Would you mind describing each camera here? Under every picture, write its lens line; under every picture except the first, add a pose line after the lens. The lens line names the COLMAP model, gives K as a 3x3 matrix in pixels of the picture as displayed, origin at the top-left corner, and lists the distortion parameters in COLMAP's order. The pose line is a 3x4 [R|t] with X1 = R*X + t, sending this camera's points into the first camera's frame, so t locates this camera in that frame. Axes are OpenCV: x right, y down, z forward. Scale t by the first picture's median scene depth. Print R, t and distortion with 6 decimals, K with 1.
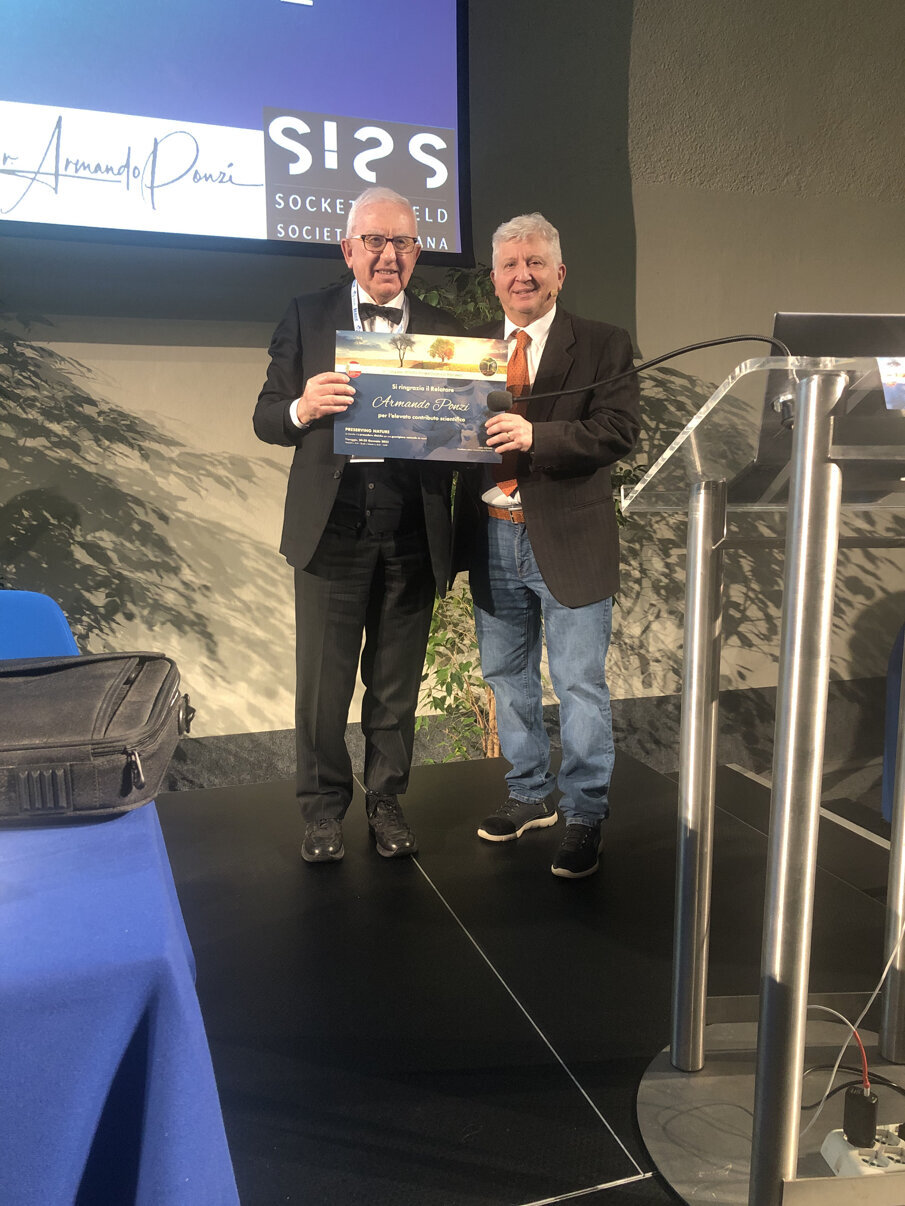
lens RADIAL K [[979.5, 0, 455.4], [0, 979.5, 591.0], [0, 0, 1]] dist [0.027389, -0.019049]
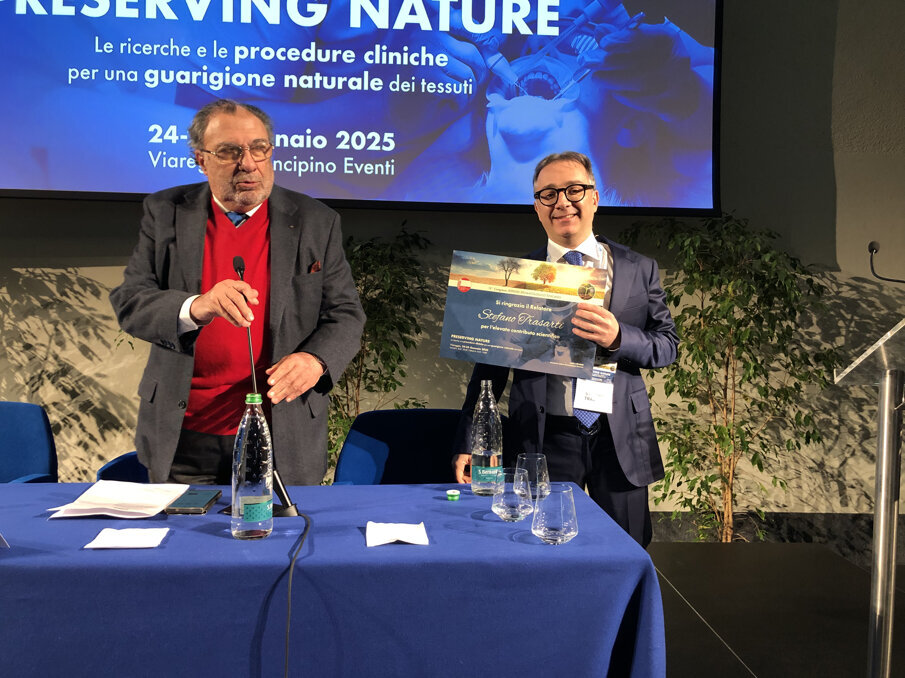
lens RADIAL K [[735.1, 0, 458.1], [0, 735.1, 343.1], [0, 0, 1]] dist [0.027389, -0.019049]
pose [[0.959972, 0.026921, -0.278800, -0.048228], [-0.056446, 0.993543, -0.098419, 0.005009], [0.274351, 0.110217, 0.955293, -0.195106]]
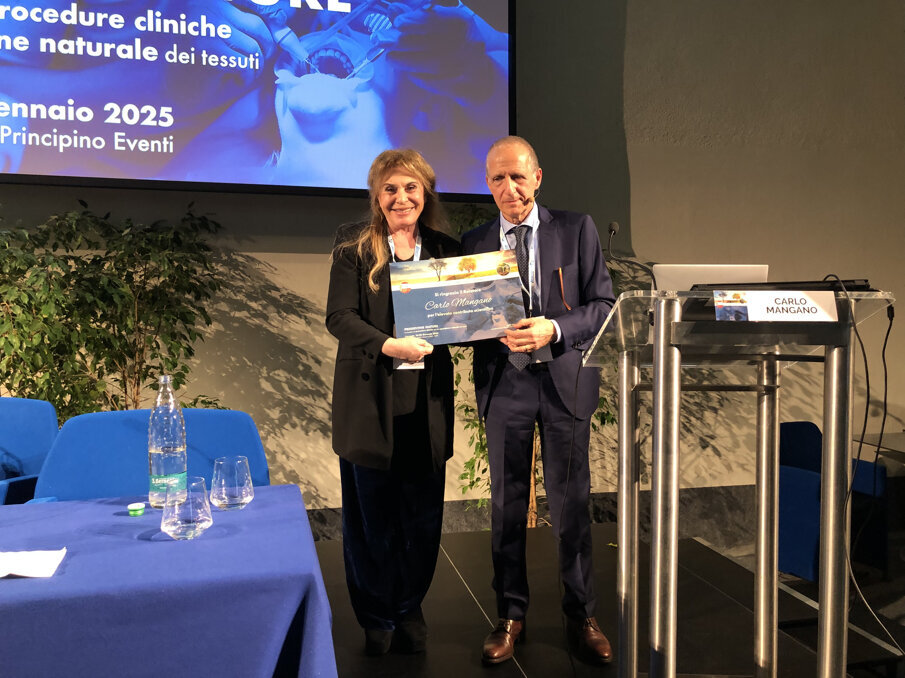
lens RADIAL K [[735.1, 0, 453.5], [0, 735.1, 327.0], [0, 0, 1]] dist [0.027389, -0.019049]
pose [[0.994471, 0.004685, -0.104909, 0.037799], [-0.016589, 0.993469, -0.112891, -0.001553], [0.103694, 0.114007, 0.988054, -0.132752]]
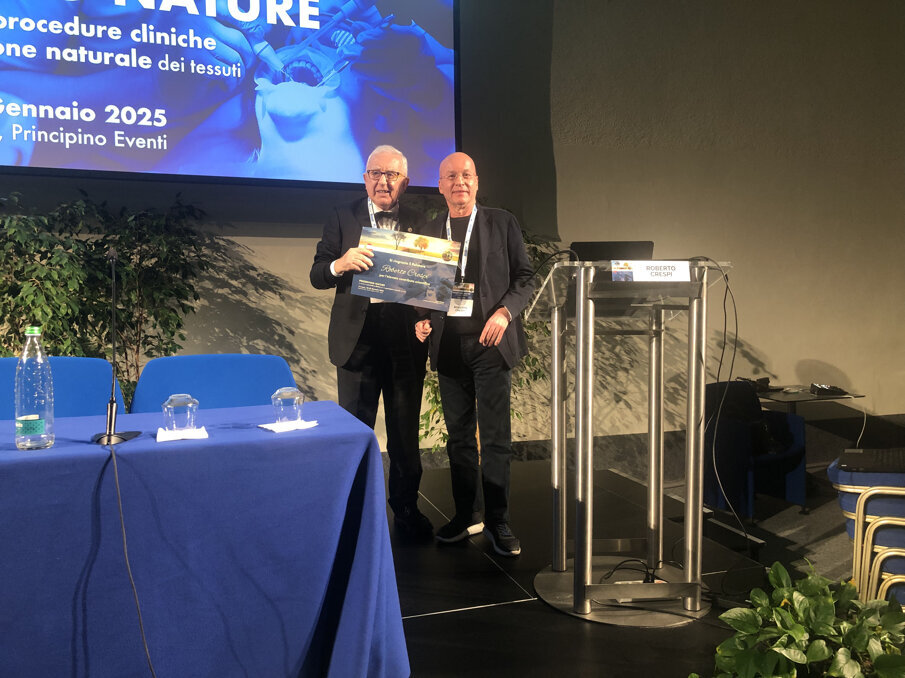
lens RADIAL K [[735.1, 0, 455.2], [0, 735.1, 331.6], [0, 0, 1]] dist [0.027389, -0.019049]
pose [[0.999987, -0.004662, -0.002293, 0.003737], [0.004440, 0.996023, -0.088983, 0.045037], [0.002698, 0.088972, 0.996030, -0.333925]]
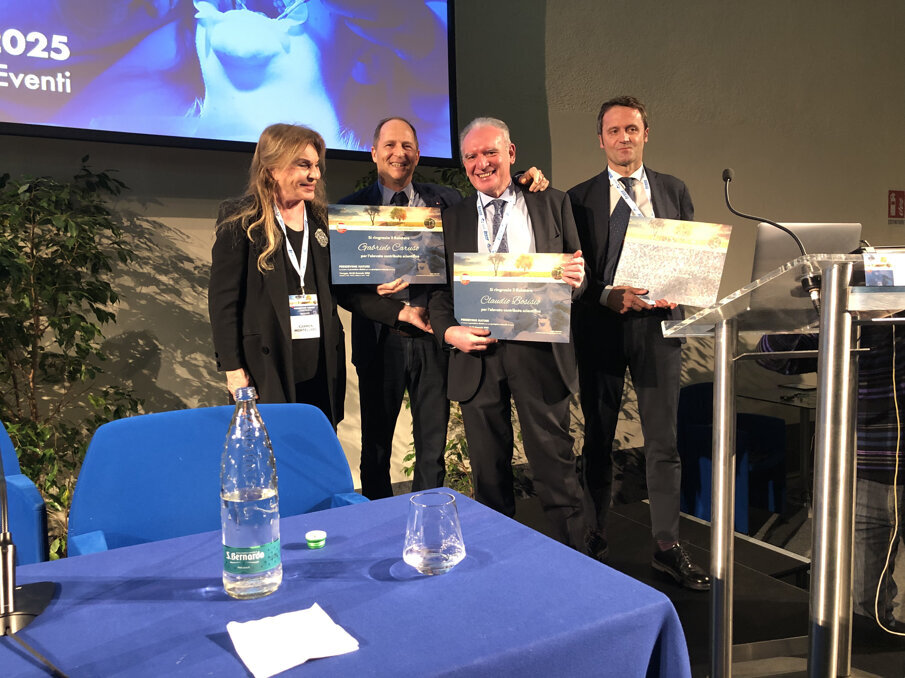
lens RADIAL K [[735.1, 0, 448.4], [0, 735.1, 328.8], [0, 0, 1]] dist [0.027389, -0.019049]
pose [[0.987349, -0.021753, 0.157060, -0.172121], [0.033201, 0.996949, -0.070636, -0.010702], [-0.155045, 0.074957, 0.985060, -0.062896]]
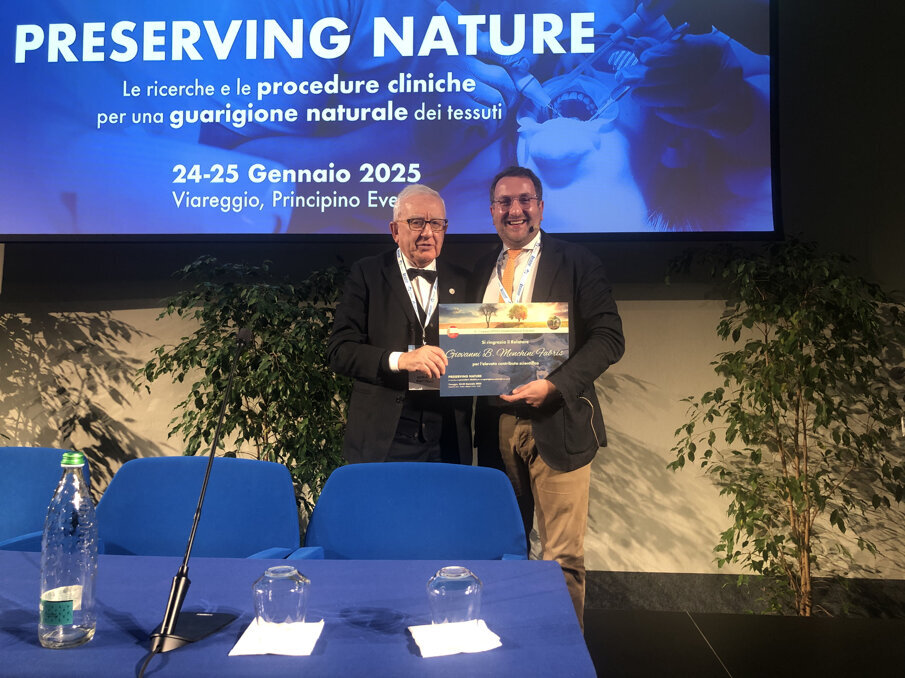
lens RADIAL K [[735.1, 0, 459.9], [0, 735.1, 336.5], [0, 0, 1]] dist [0.027389, -0.019049]
pose [[0.920717, -0.003922, -0.390210, 0.003412], [-0.059852, 0.986699, -0.151141, -0.013083], [0.385613, 0.162513, 0.908236, -0.089232]]
